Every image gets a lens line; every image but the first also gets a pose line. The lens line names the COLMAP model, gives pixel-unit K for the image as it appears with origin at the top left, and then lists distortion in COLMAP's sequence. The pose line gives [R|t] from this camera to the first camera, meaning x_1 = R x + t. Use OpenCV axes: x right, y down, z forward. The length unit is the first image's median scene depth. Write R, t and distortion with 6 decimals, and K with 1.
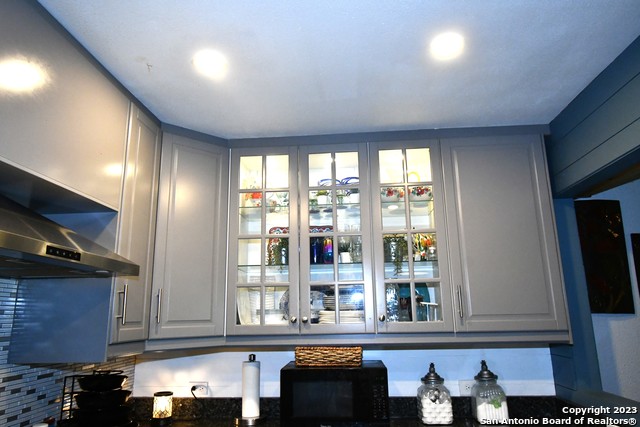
lens RADIAL K [[435.0, 0, 321.1], [0, 435.0, 213.7], [0, 0, 1]] dist [0.004482, -0.001869]
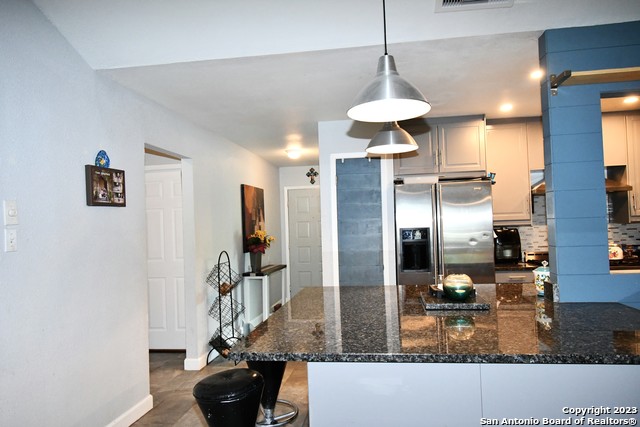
lens RADIAL K [[435.0, 0, 321.1], [0, 435.0, 217.2], [0, 0, 1]] dist [0.004482, -0.001869]
pose [[-0.059653, 0.000175, -0.998219, 1.690292], [0.259499, 0.965622, -0.015338, -0.105517], [0.963899, -0.259952, -0.057647, -0.489972]]
